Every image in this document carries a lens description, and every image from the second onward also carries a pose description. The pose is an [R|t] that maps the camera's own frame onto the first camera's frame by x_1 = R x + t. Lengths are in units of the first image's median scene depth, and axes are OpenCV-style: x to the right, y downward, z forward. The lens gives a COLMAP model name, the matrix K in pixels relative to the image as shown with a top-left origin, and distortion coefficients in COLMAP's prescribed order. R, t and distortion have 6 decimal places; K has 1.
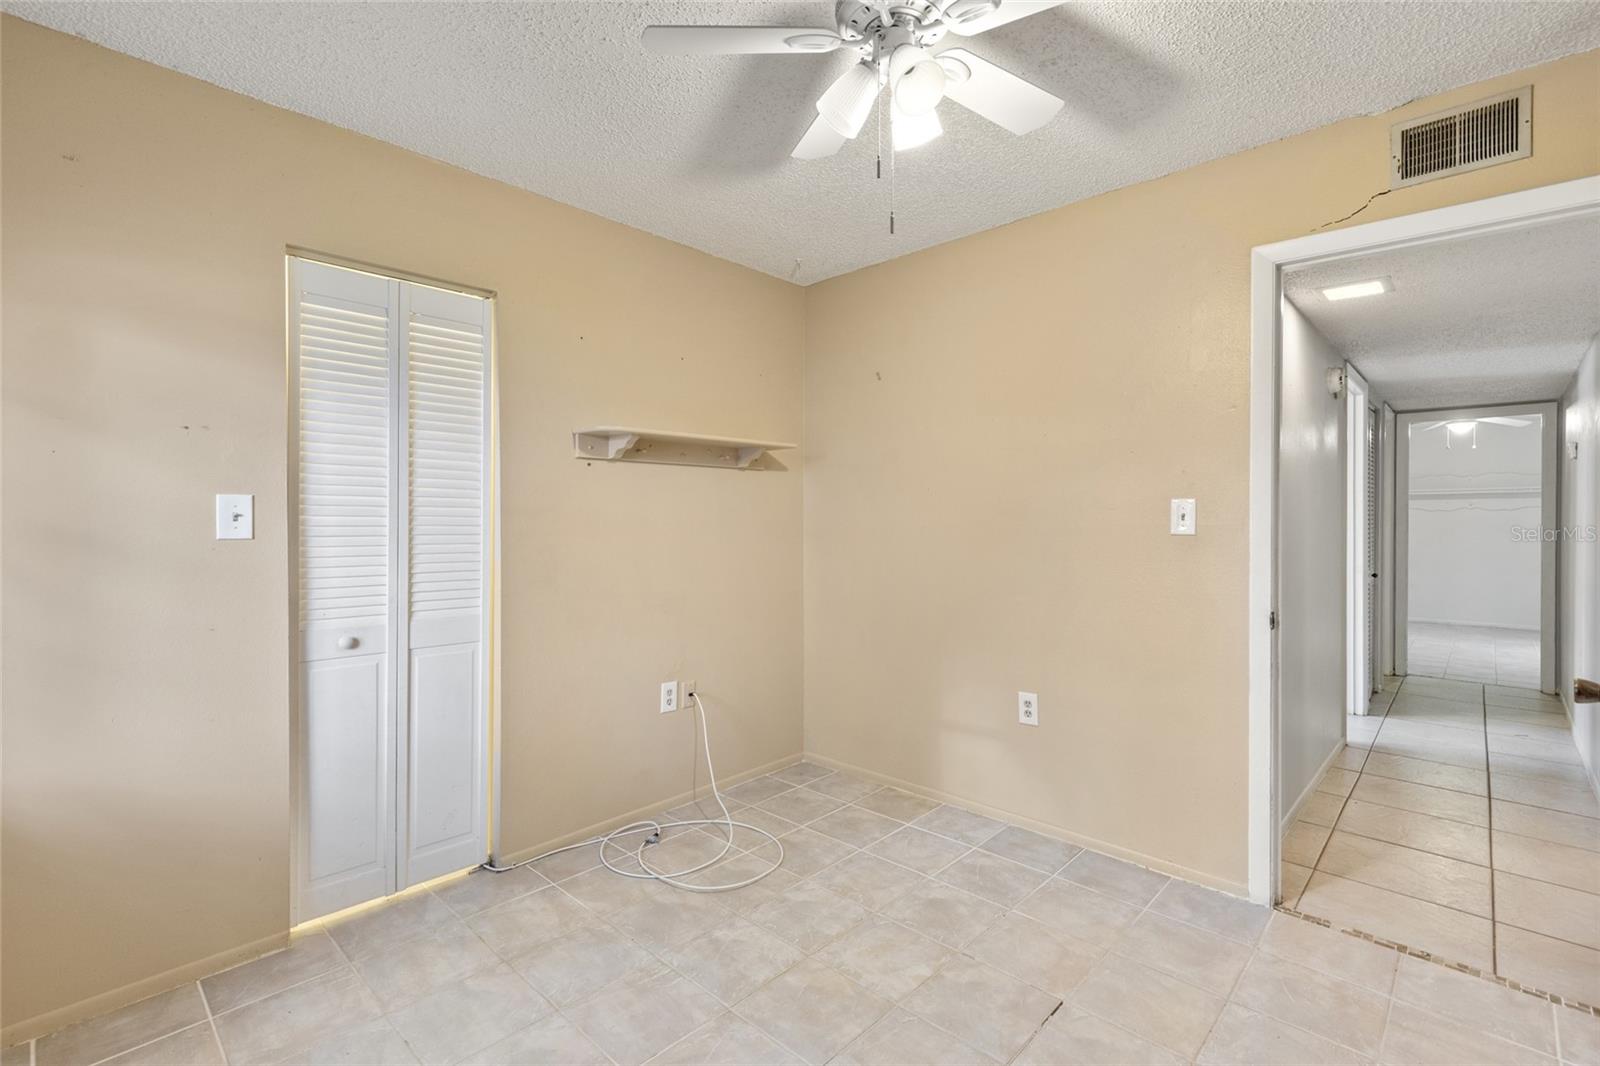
lens RADIAL K [[726.2, 0, 803.8], [0, 726.2, 528.1], [0, 0, 1]] dist [0.007063, -0.001151]
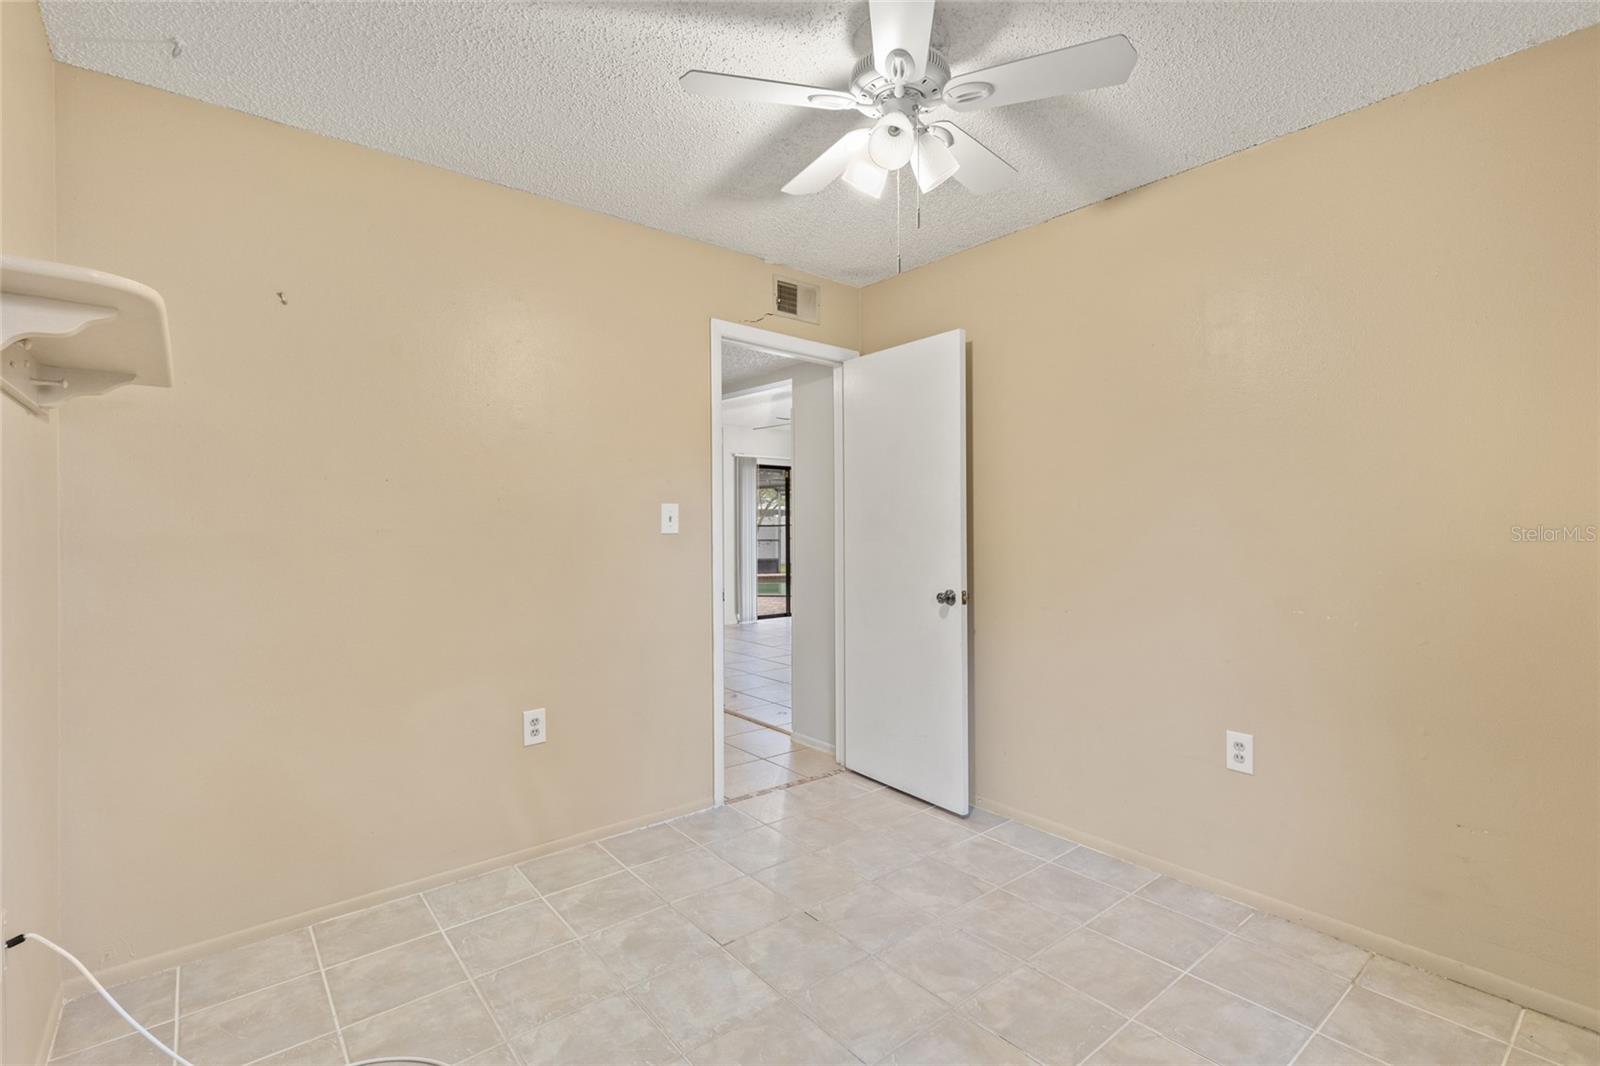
lens RADIAL K [[726.2, 0, 807.9], [0, 726.2, 527.4], [0, 0, 1]] dist [0.007063, -0.001151]
pose [[0.122251, -0.005675, 0.992483, -0.675225], [0.014620, 0.999885, 0.003916, -0.002987], [-0.992392, 0.014031, 0.122320, 0.652968]]
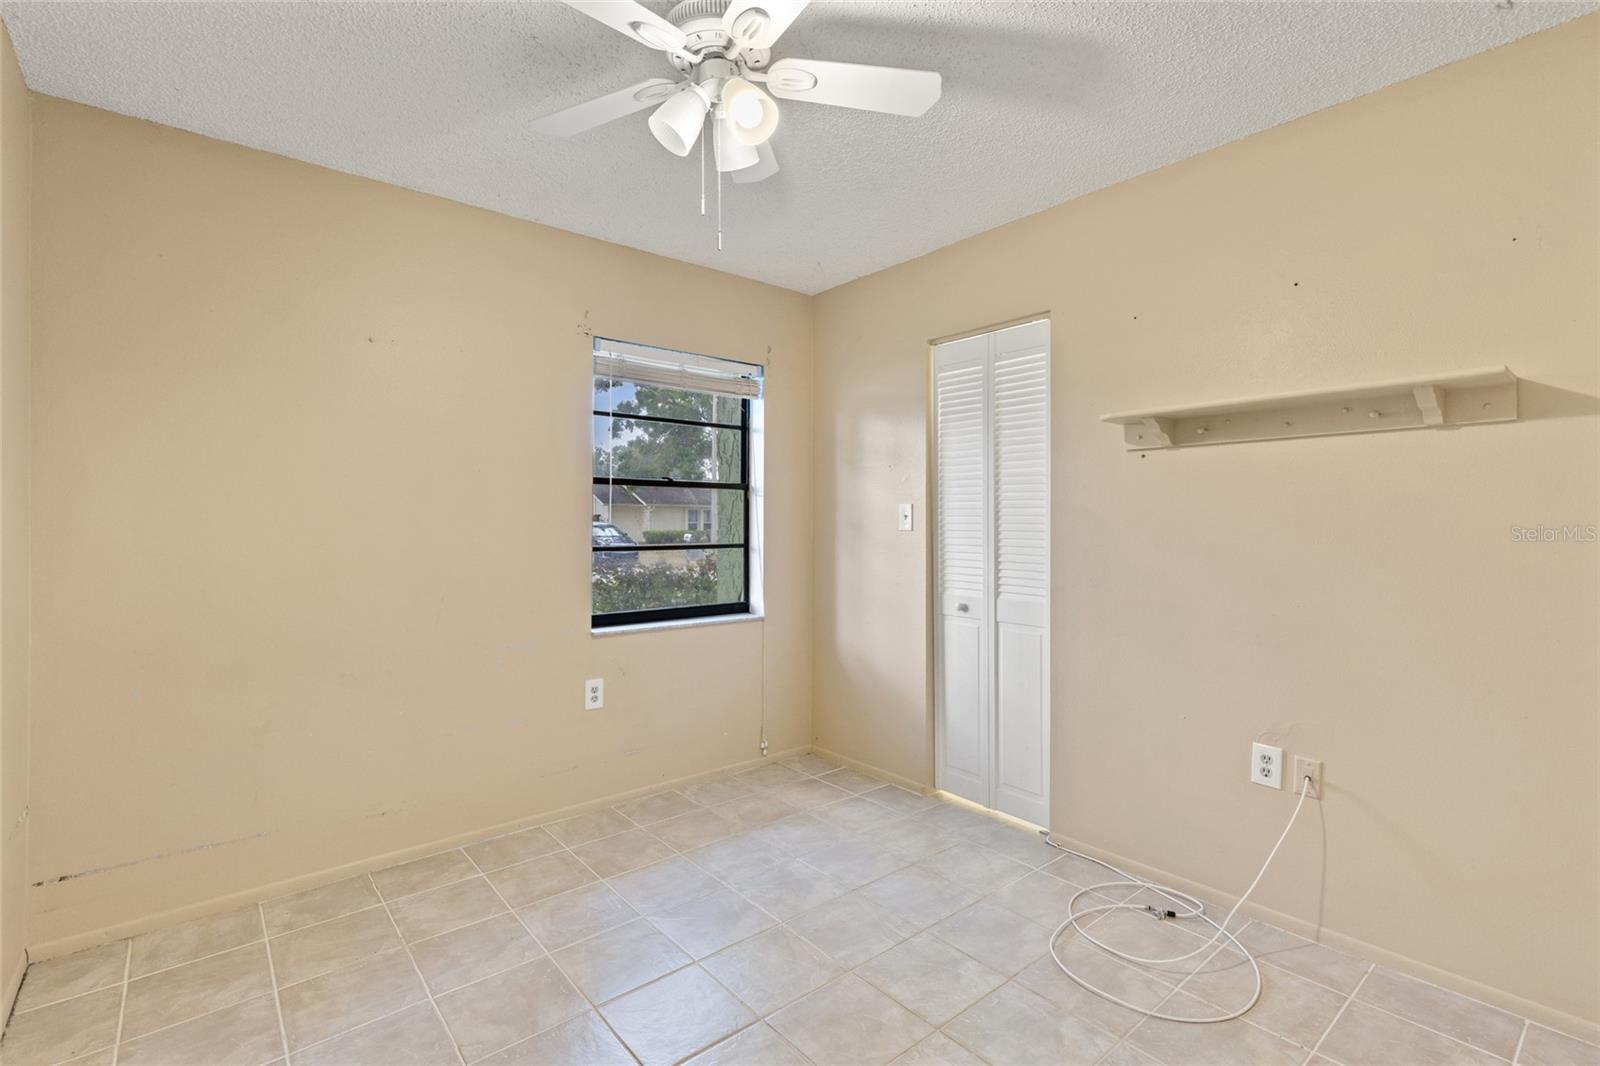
lens RADIAL K [[726.2, 0, 794.1], [0, 726.2, 522.5], [0, 0, 1]] dist [0.007063, -0.001151]
pose [[-0.122567, 0.000880, -0.992460, 0.755289], [-0.011458, 0.999932, 0.002302, -0.004010], [0.992394, 0.011654, -0.122548, 0.806341]]
